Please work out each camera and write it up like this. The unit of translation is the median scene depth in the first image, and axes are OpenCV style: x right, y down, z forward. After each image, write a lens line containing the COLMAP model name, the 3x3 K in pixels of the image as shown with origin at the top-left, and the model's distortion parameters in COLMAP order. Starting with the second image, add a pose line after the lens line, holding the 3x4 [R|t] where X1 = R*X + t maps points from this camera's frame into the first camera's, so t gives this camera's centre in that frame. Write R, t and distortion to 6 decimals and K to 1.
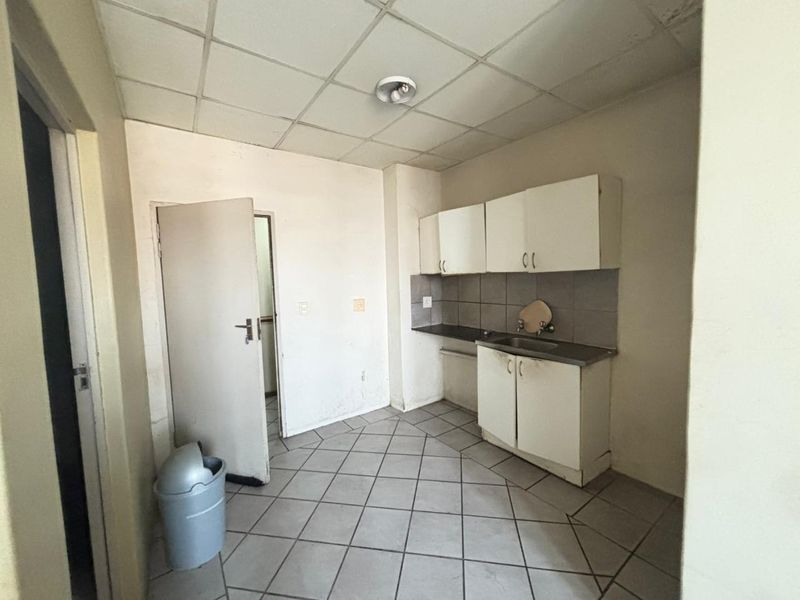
lens RADIAL K [[318.4, 0, 399.6], [0, 318.4, 297.2], [0, 0, 1]] dist [-0.007114, 0.000032]
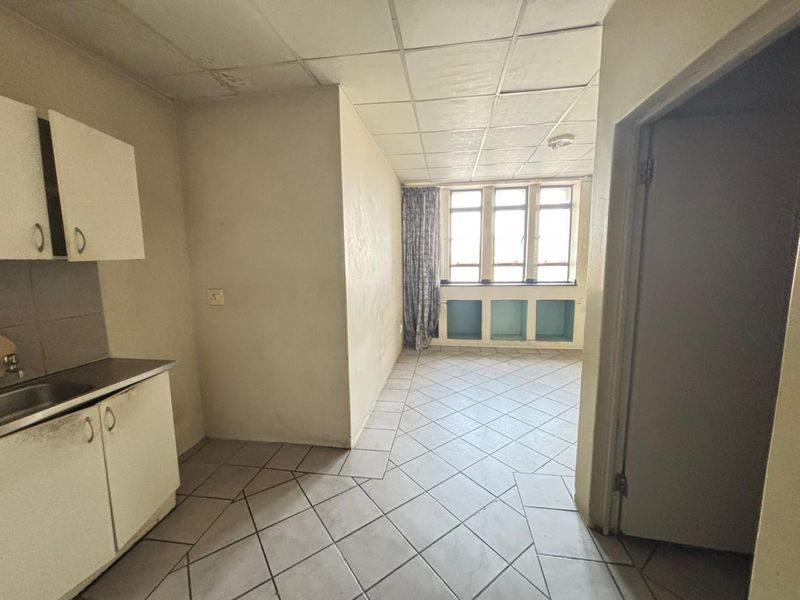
lens RADIAL K [[318.4, 0, 400.0], [0, 318.4, 300.4], [0, 0, 1]] dist [-0.007114, 0.000032]
pose [[-0.718354, -0.051191, 0.693791, -0.335374], [0.081349, 0.984266, 0.156853, -0.038770], [-0.690905, 0.169116, -0.702887, 0.793254]]
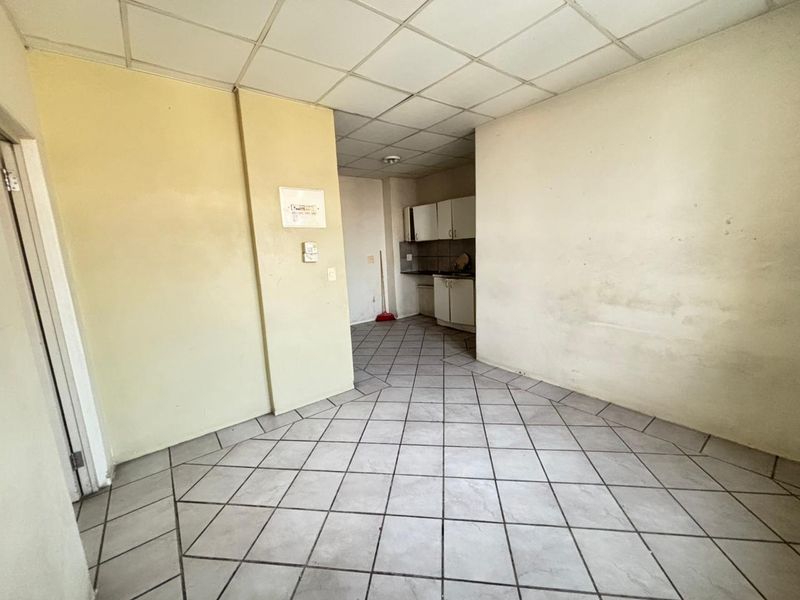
lens RADIAL K [[318.4, 0, 399.6], [0, 318.4, 300.6], [0, 0, 1]] dist [-0.007114, 0.000032]
pose [[0.999105, -0.024043, 0.034800, -0.038024], [0.020199, 0.994065, 0.106898, 0.076720], [-0.037164, -0.106099, 0.993661, -0.905069]]
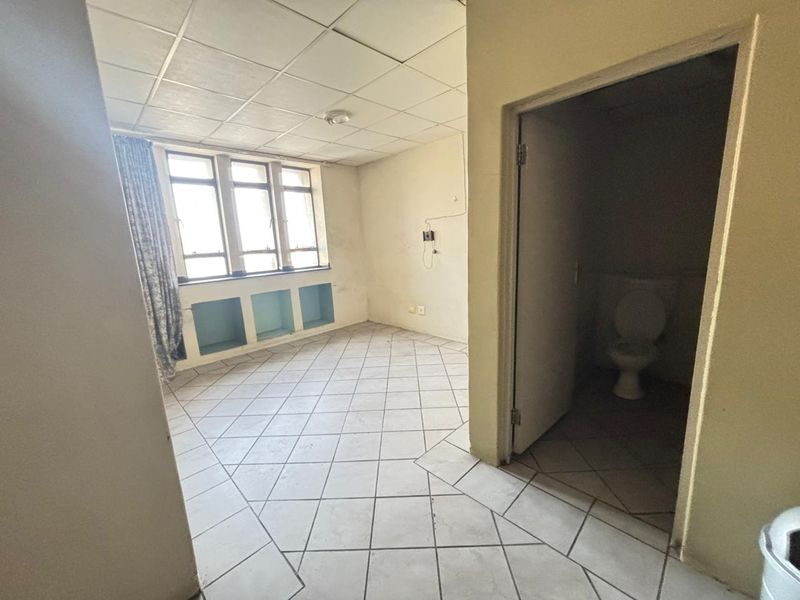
lens RADIAL K [[318.4, 0, 398.0], [0, 318.4, 300.2], [0, 0, 1]] dist [-0.007114, 0.000032]
pose [[-0.983138, 0.103052, -0.151066, 0.072458], [0.062089, 0.965130, 0.254302, -0.032063], [0.172005, 0.240634, -0.955254, 0.735791]]
